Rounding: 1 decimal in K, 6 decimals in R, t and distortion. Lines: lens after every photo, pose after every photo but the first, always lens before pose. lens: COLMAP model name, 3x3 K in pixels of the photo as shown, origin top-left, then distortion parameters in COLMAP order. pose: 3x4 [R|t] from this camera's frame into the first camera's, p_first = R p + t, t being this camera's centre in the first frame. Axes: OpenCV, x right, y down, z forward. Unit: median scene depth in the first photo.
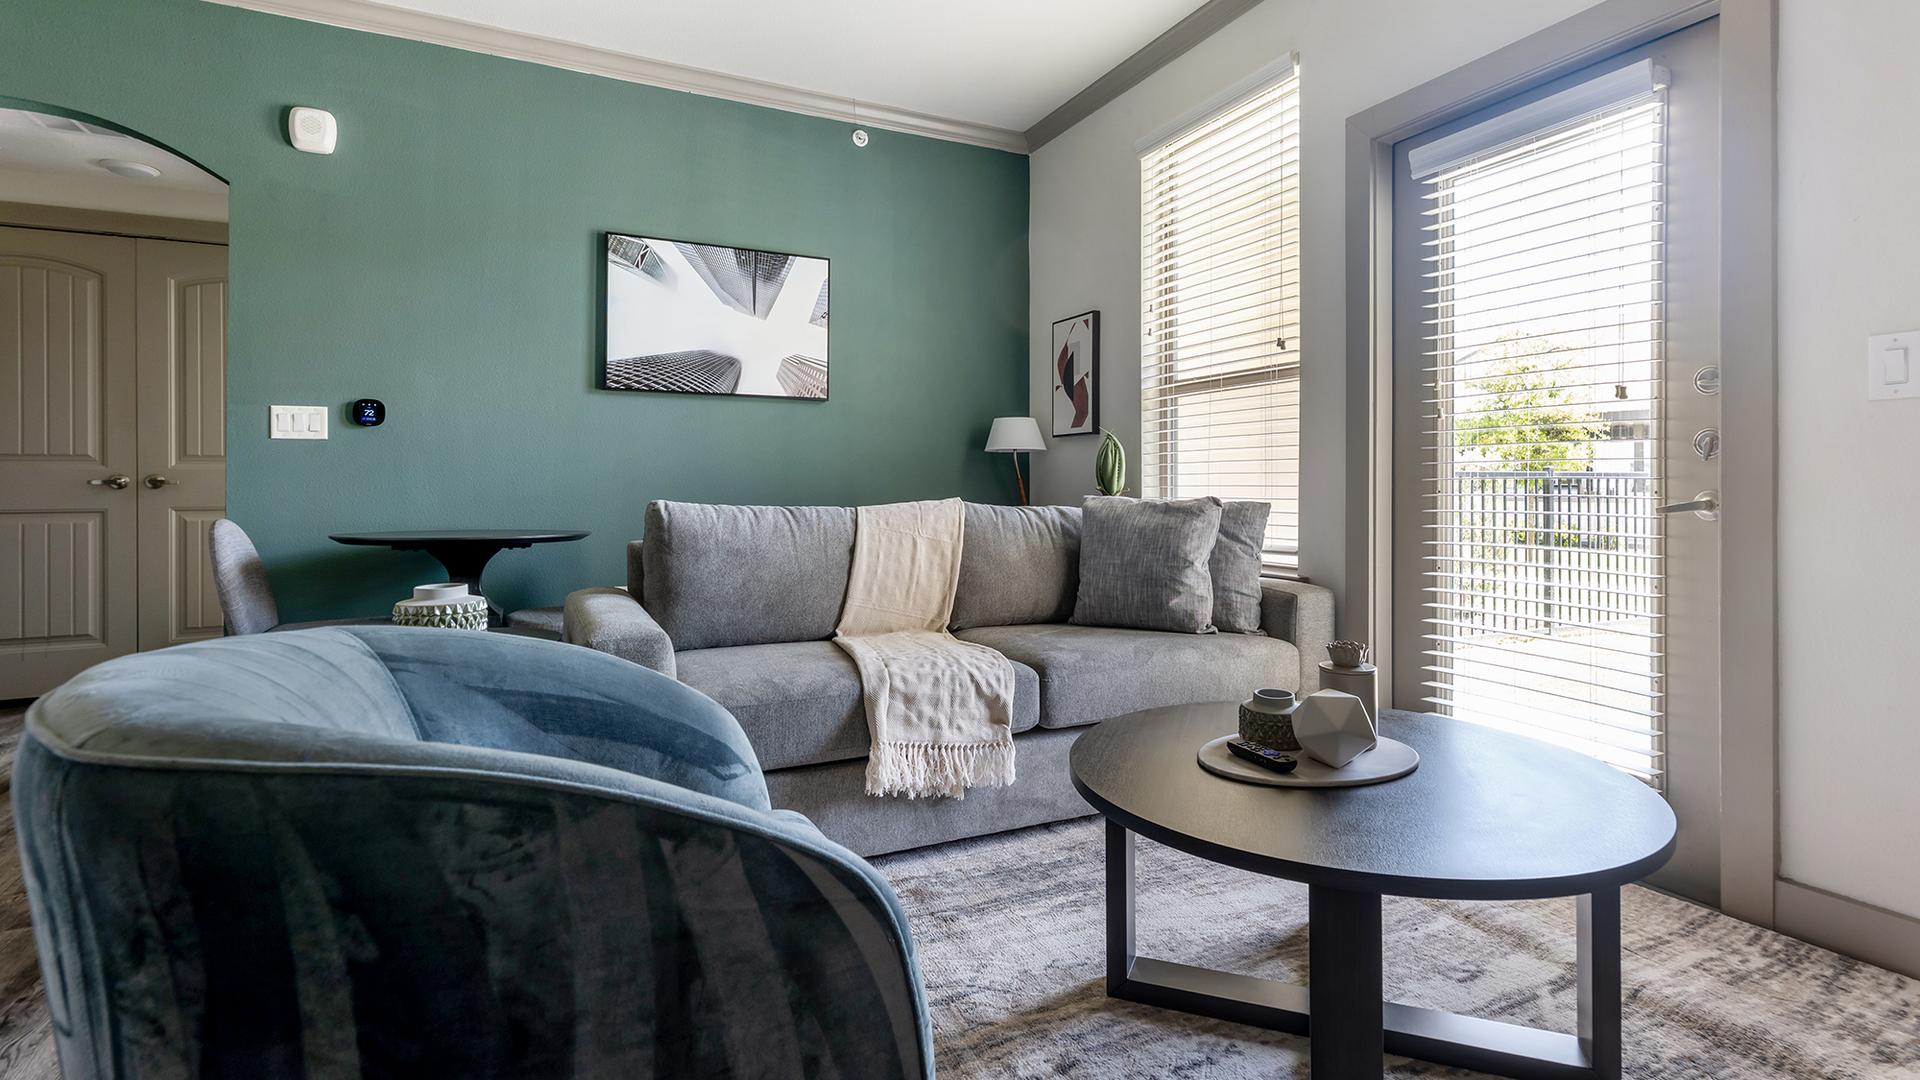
lens RADIAL K [[913.5, 0, 960.0], [0, 913.5, 486.8], [0, 0, 1]] dist [0.016251, 0.000305]
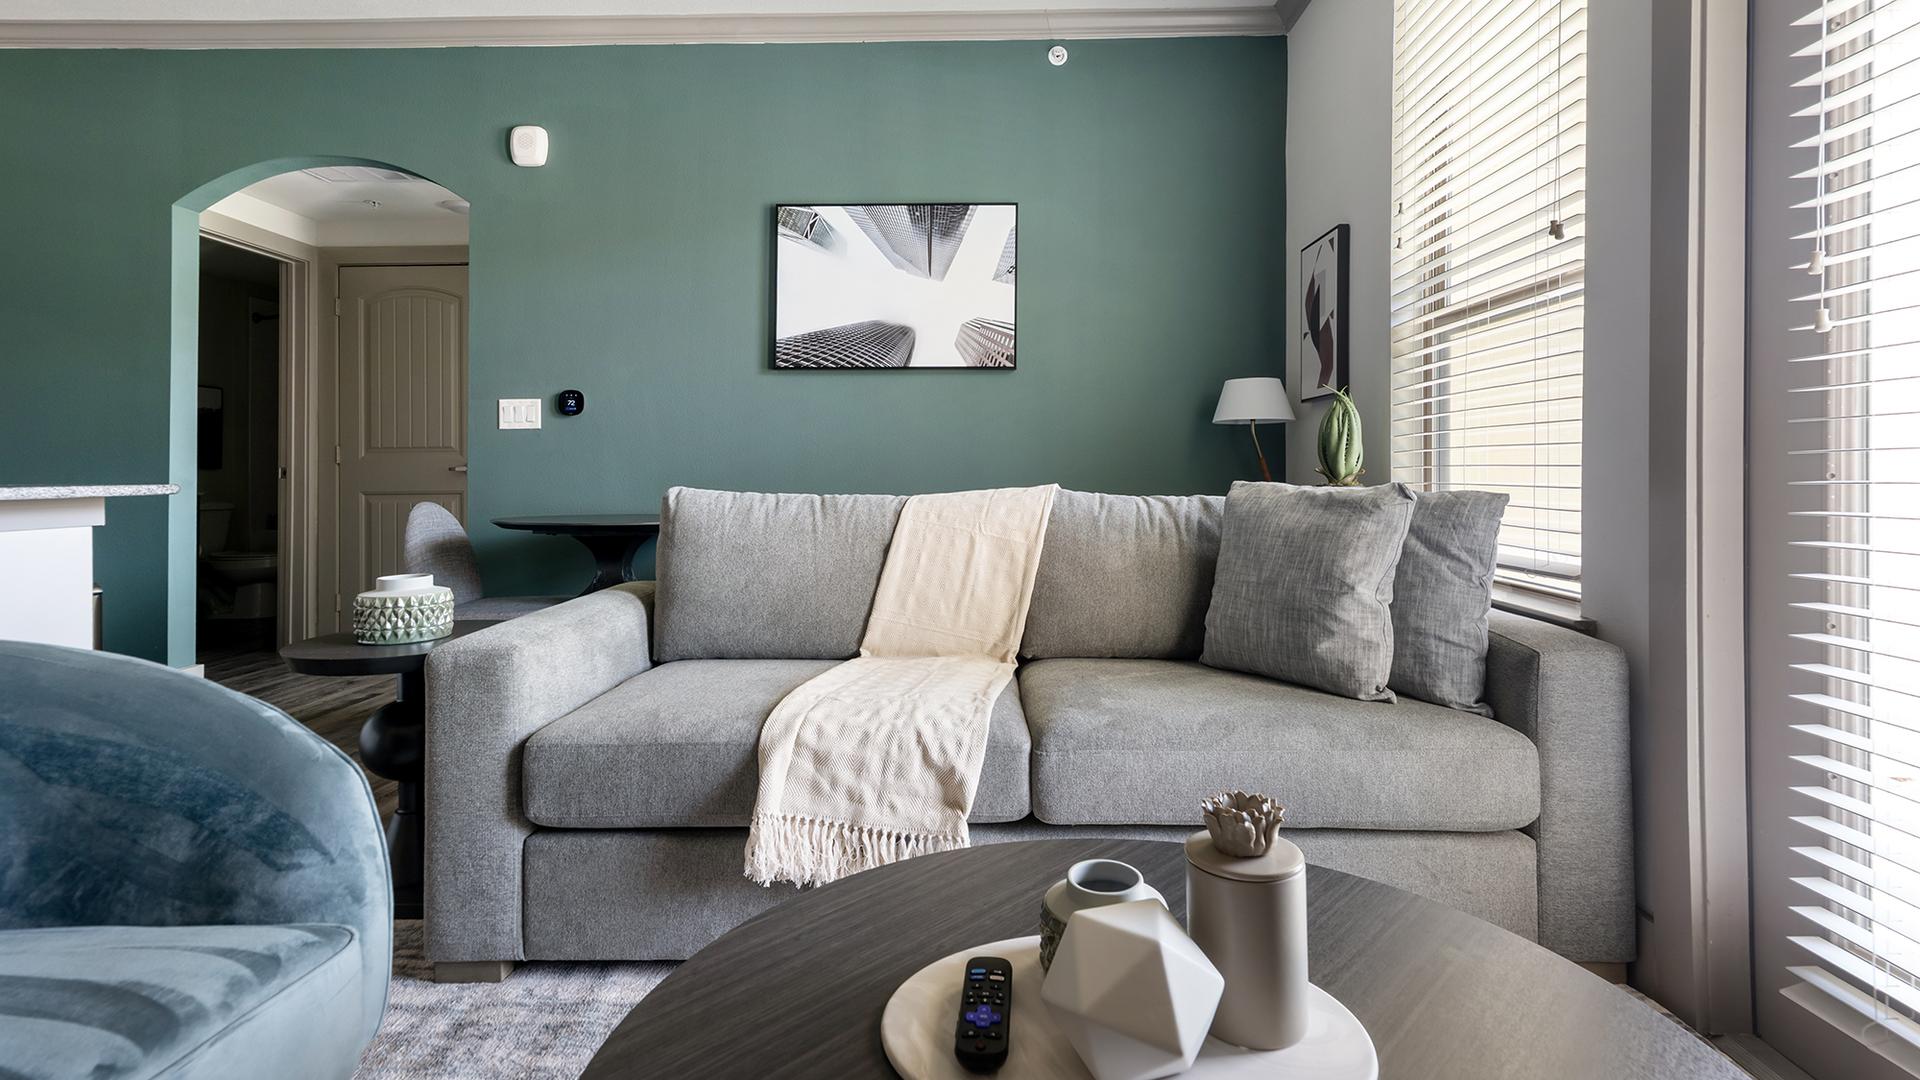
lens RADIAL K [[927.8, 0, 967.7], [0, 927.8, 468.3], [0, 0, 1]] dist [0.010463, 0.001359]
pose [[0.893234, -0.005837, -0.449555, 0.273382], [0.006053, 0.999981, -0.000958, -0.000873], [0.449552, -0.001866, 0.893252, 0.268099]]
